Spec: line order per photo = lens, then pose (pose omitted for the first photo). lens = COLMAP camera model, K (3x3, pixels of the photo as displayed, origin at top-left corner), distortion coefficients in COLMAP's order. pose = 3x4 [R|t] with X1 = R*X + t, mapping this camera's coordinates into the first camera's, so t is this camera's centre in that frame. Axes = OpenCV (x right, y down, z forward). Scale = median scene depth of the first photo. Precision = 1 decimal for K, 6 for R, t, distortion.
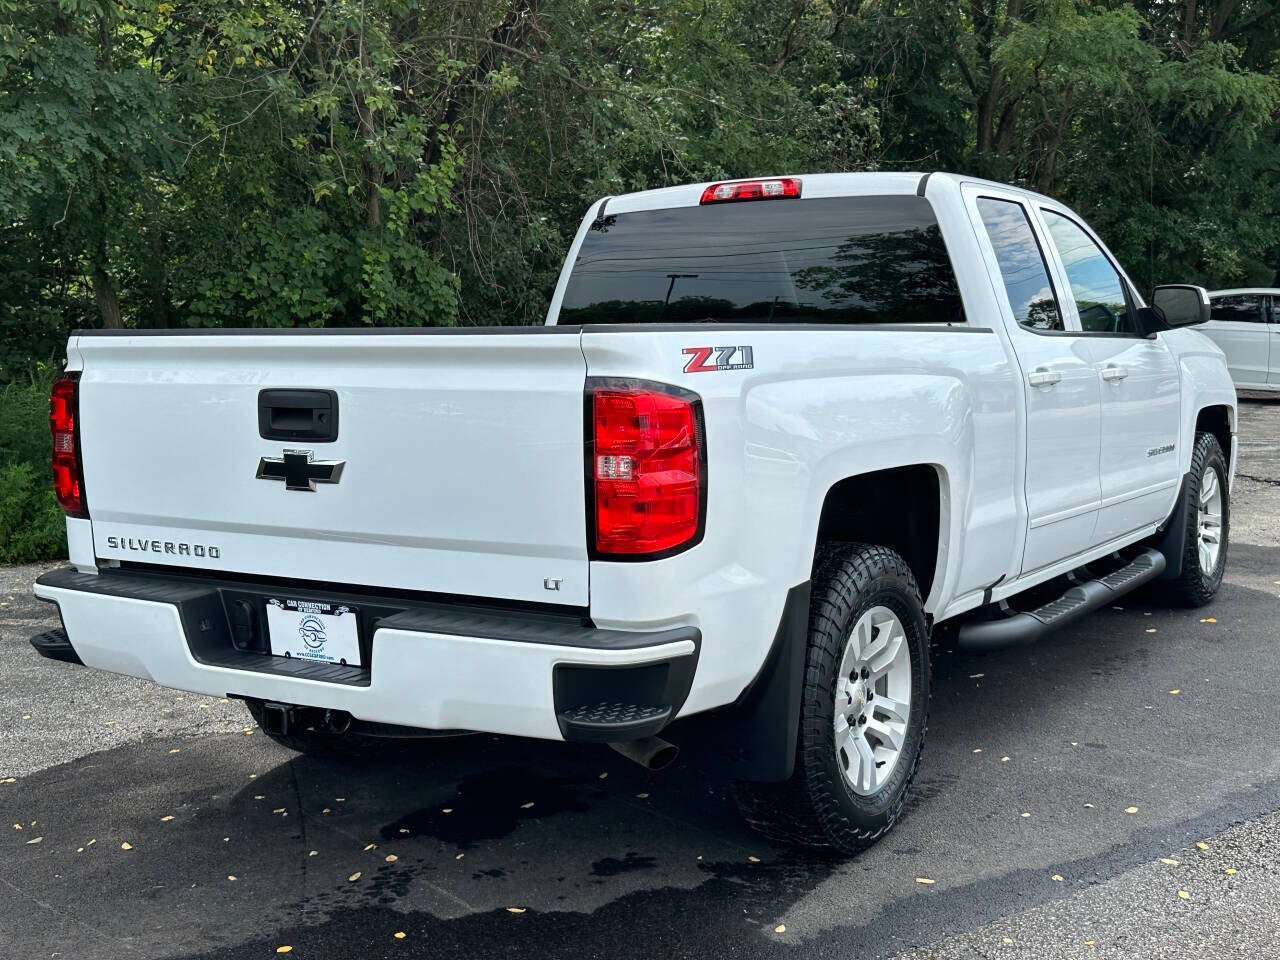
lens RADIAL K [[1523.6, 0, 648.2], [0, 1523.6, 484.9], [0, 0, 1]] dist [0.082084, 0.000000]
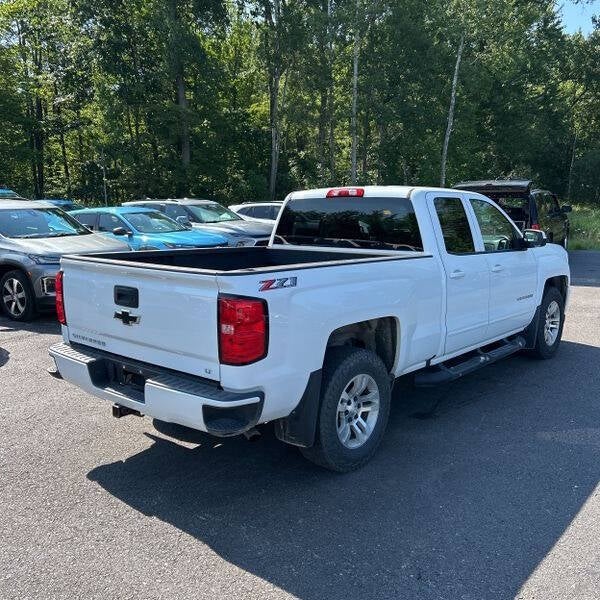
lens RADIAL K [[596.1, 0, 295.4], [0, 596.1, 302.3], [0, 0, 1]] dist [0.045215, 0.000000]
pose [[0.988262, 0.038971, -0.147714, 0.208010], [-0.030675, 0.997843, 0.058031, -0.103840], [0.149657, -0.052819, 0.987326, 0.032512]]
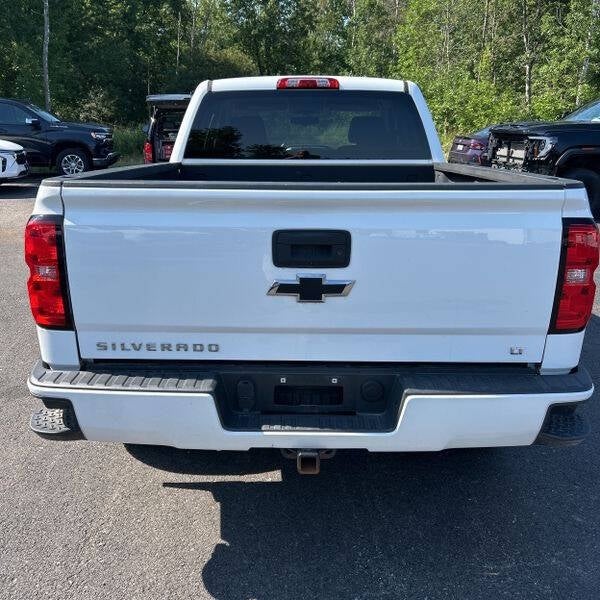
lens RADIAL K [[596.1, 0, 298.5], [0, 596.1, 297.6], [0, 0, 1]] dist [0.045215, 0.000000]
pose [[0.851678, -0.118885, 0.510403, -0.515385], [0.034895, 0.984633, 0.171117, -0.093924], [-0.522903, -0.127926, 0.842738, 0.552731]]
